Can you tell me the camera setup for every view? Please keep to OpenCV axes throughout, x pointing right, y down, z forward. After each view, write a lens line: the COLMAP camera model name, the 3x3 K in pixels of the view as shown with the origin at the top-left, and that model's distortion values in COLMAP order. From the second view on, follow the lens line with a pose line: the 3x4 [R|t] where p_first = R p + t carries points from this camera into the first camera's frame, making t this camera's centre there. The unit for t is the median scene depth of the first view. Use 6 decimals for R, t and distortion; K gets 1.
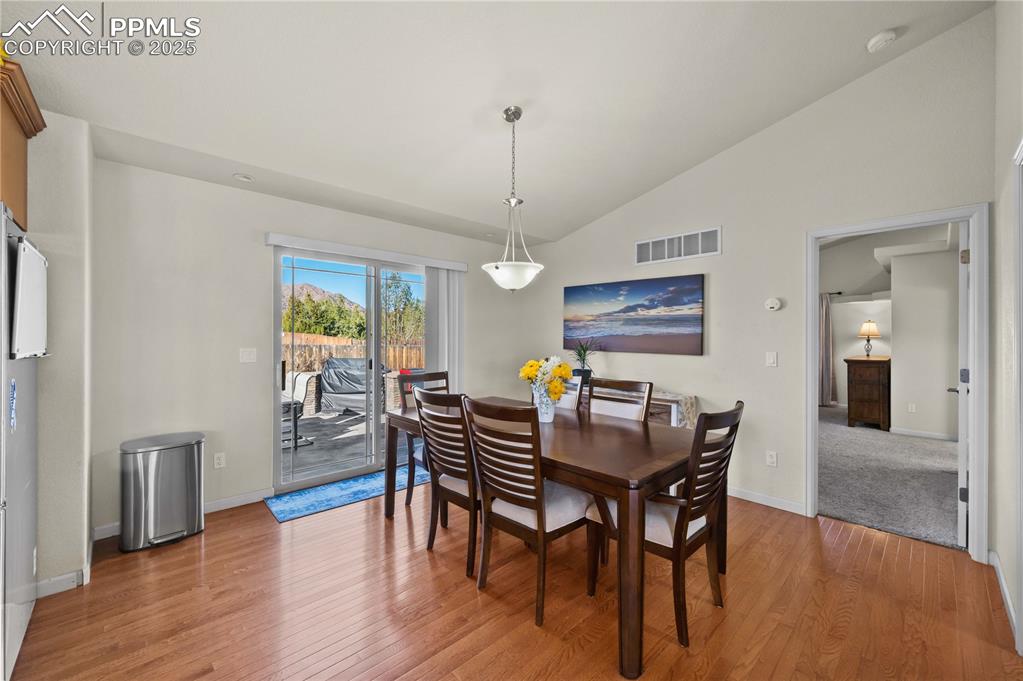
lens RADIAL K [[403.7, 0, 509.8], [0, 403.7, 336.6], [0, 0, 1]] dist [-0.002638, 0.000084]
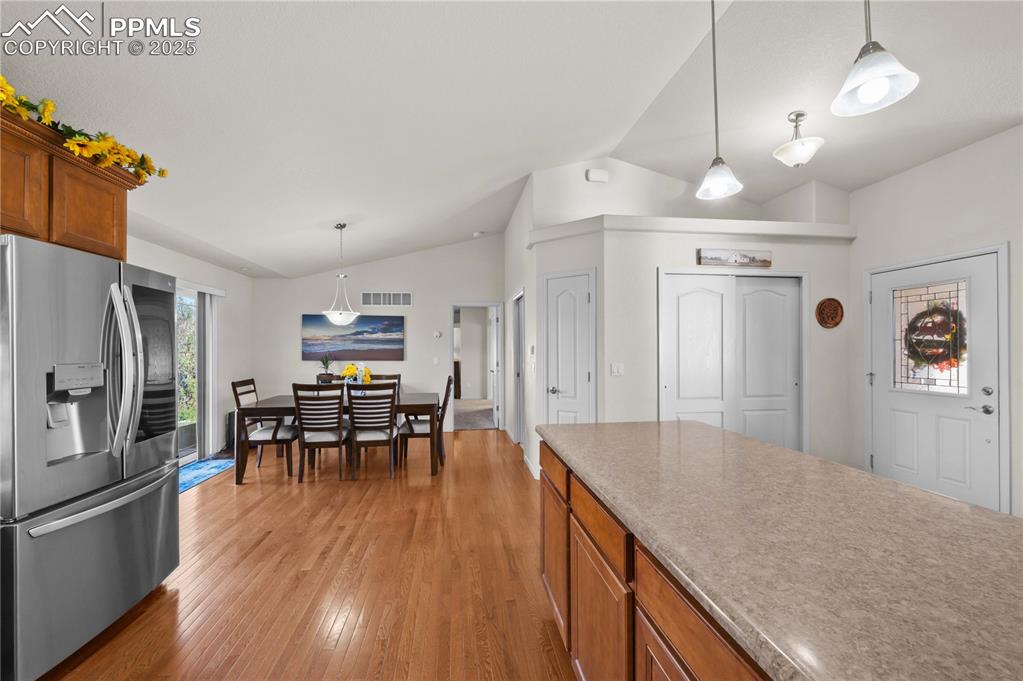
lens RADIAL K [[403.7, 0, 509.2], [0, 403.7, 346.6], [0, 0, 1]] dist [-0.002638, 0.000084]
pose [[0.579401, -0.001386, 0.815041, -0.776295], [0.005608, 0.999982, -0.002286, -0.010658], [-0.815023, 0.005895, 0.579398, -0.477331]]
